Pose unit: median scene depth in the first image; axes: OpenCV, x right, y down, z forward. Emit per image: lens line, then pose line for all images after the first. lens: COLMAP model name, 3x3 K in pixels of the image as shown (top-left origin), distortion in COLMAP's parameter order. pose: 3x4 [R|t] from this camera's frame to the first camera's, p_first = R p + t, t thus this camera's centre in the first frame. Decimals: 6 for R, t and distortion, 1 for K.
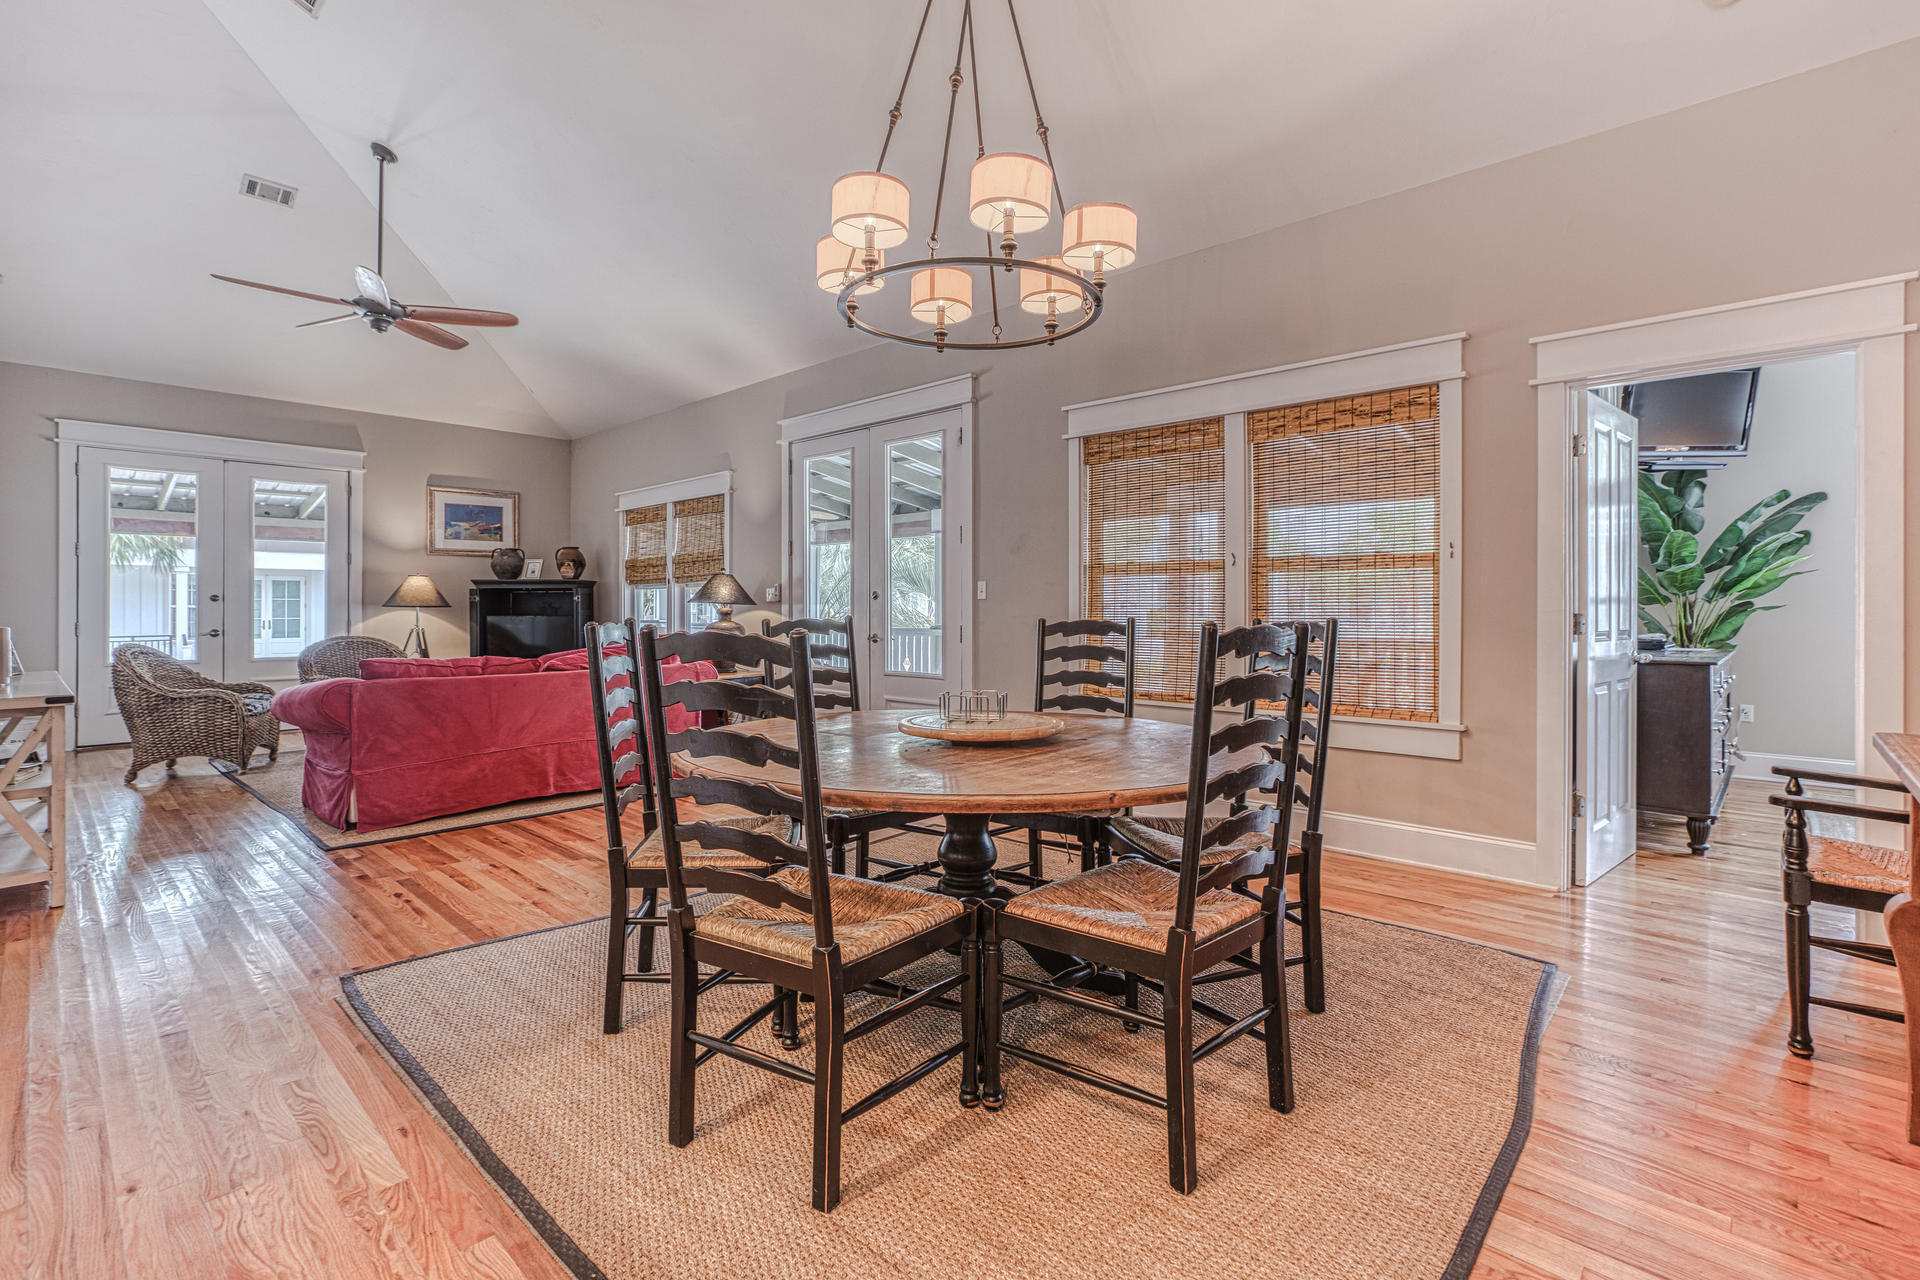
lens RADIAL K [[879.1, 0, 957.9], [0, 879.1, 615.0], [0, 0, 1]] dist [0.000703, 0.000891]
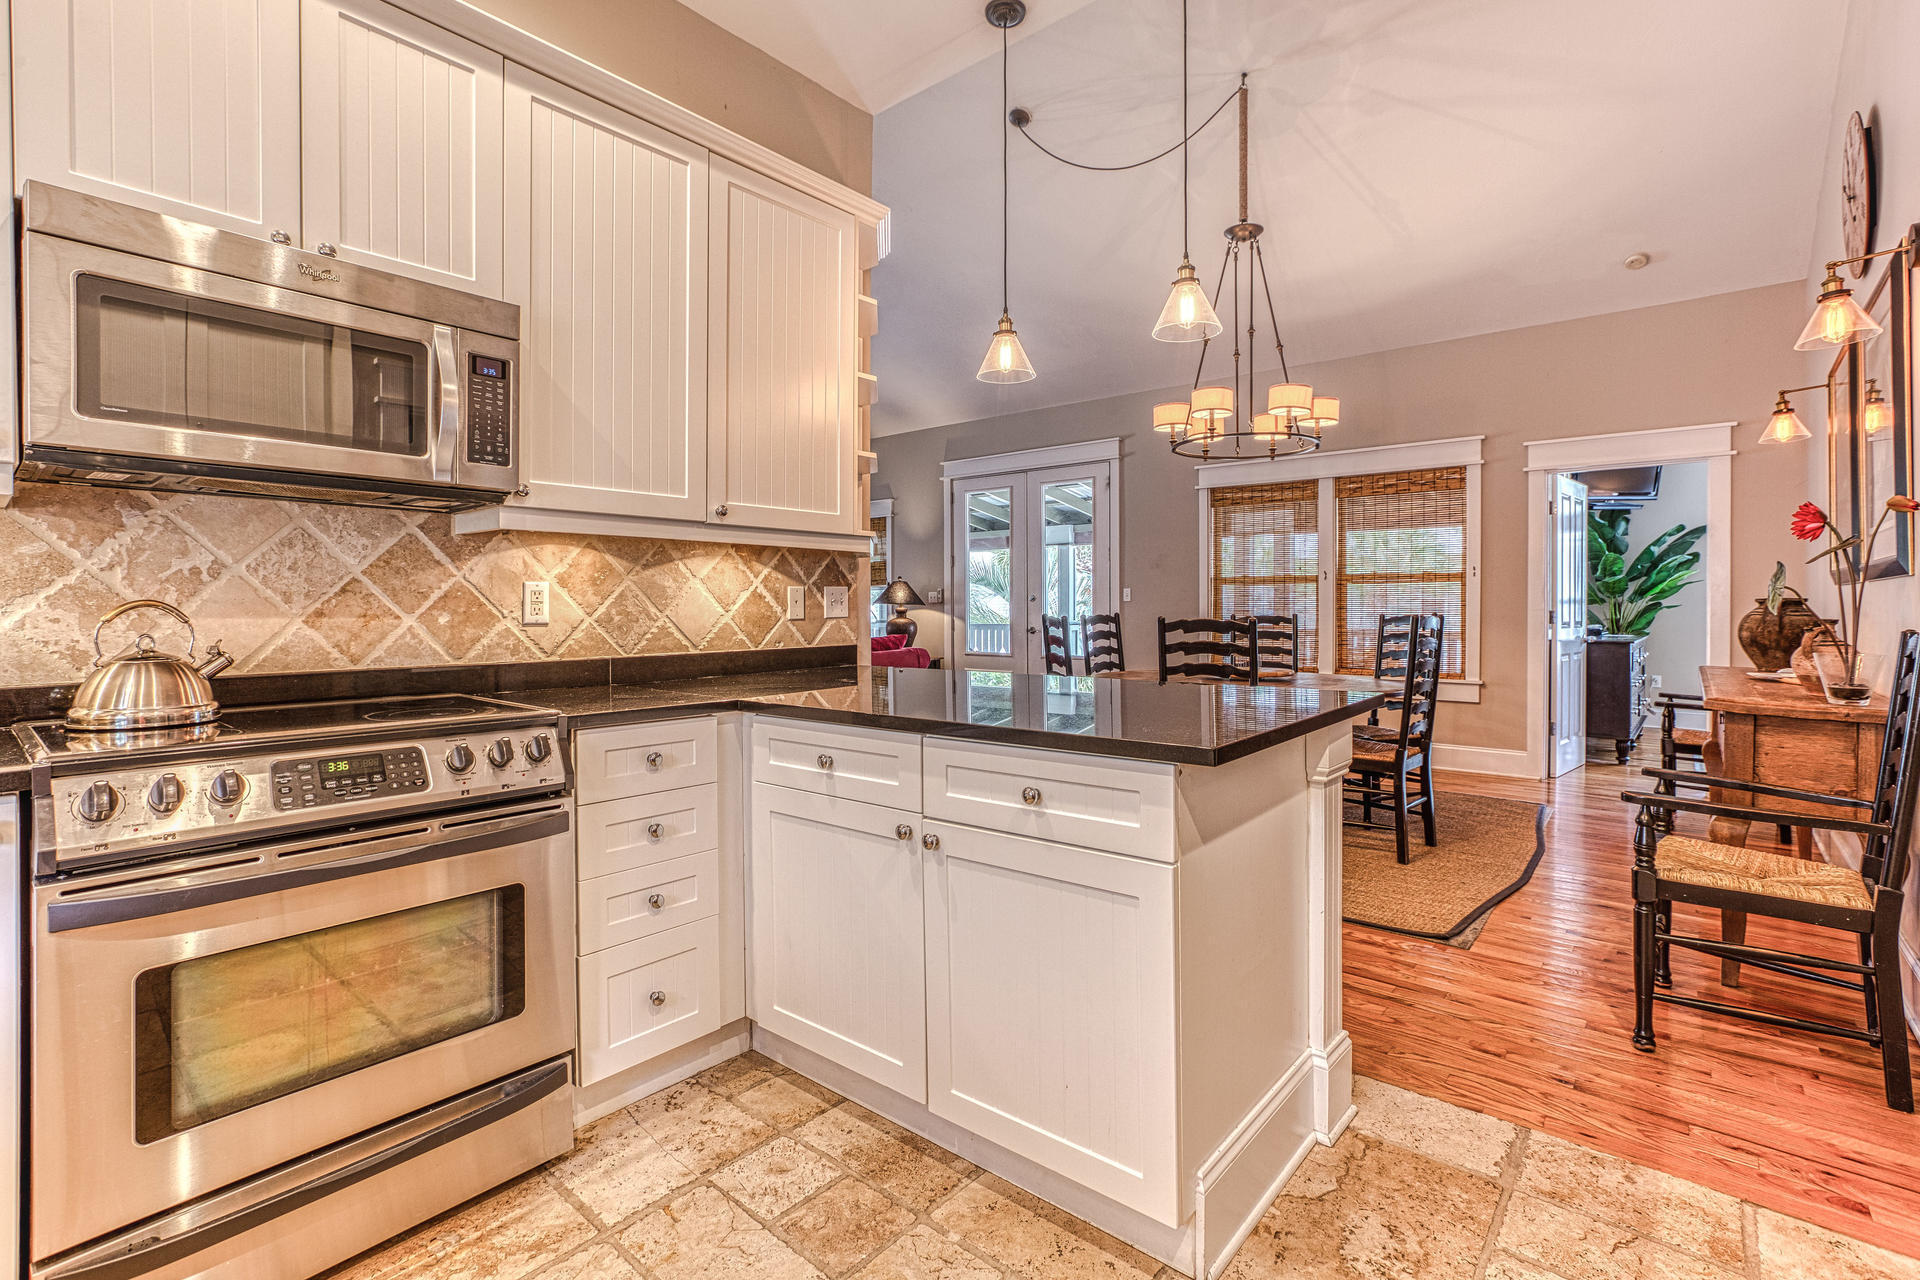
lens RADIAL K [[892.3, 0, 961.2], [0, 892.3, 615.5], [0, 0, 1]] dist [0.027611, -0.017868]
pose [[0.998091, -0.001740, 0.061736, -0.365417], [0.001532, 0.999993, 0.003410, -0.000457], [-0.061741, -0.003309, 0.998087, -0.445217]]
